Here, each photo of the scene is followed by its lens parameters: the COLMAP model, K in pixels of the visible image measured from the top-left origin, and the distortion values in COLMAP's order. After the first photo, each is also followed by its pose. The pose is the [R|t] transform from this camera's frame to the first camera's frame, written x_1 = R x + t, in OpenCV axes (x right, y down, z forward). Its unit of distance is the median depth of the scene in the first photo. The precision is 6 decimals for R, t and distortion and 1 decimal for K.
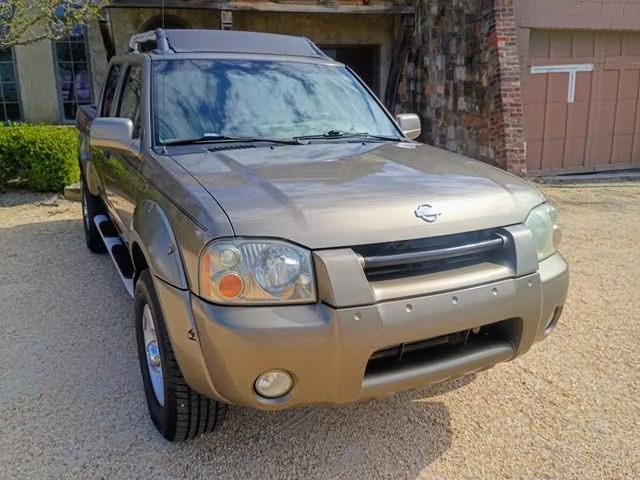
lens RADIAL K [[577.7, 0, 330.1], [0, 577.7, 254.1], [0, 0, 1]] dist [0.040847, -0.036500]
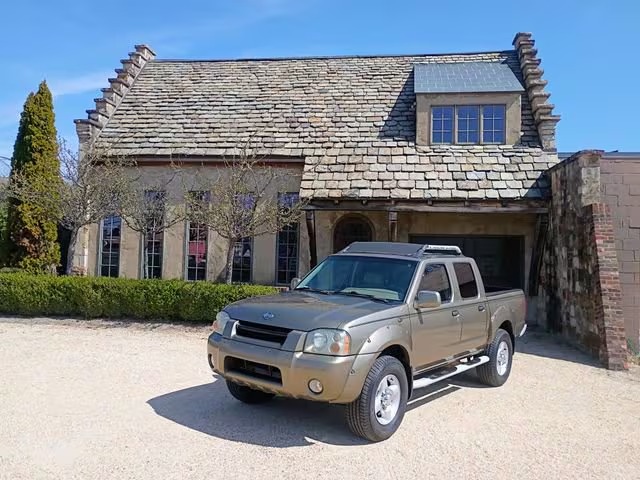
lens RADIAL K [[577.7, 0, 318.4], [0, 577.7, 238.9], [0, 0, 1]] dist [0.040847, -0.036500]
pose [[0.927988, 0.023150, -0.371889, 0.185888], [-0.137913, 0.948526, -0.285093, 0.060902], [0.346147, 0.315851, 0.883414, -0.272034]]
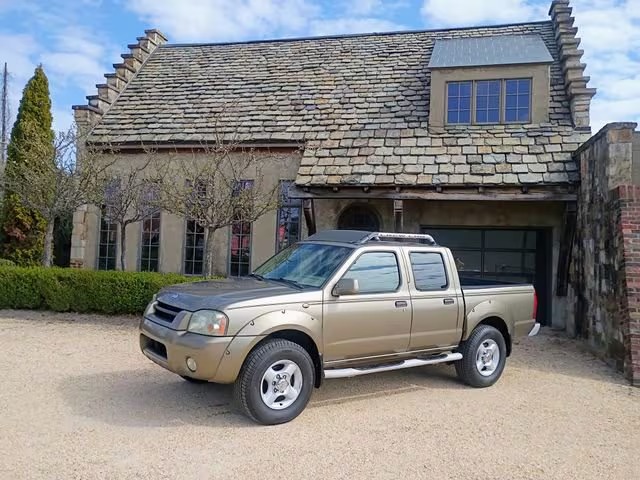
lens RADIAL K [[577.7, 0, 315.4], [0, 577.7, 241.8], [0, 0, 1]] dist [0.040847, -0.036500]
pose [[0.885409, 0.031914, -0.463716, 0.264690], [-0.171001, 0.950039, -0.261123, 0.014714], [0.432215, 0.310497, 0.846630, -0.087216]]
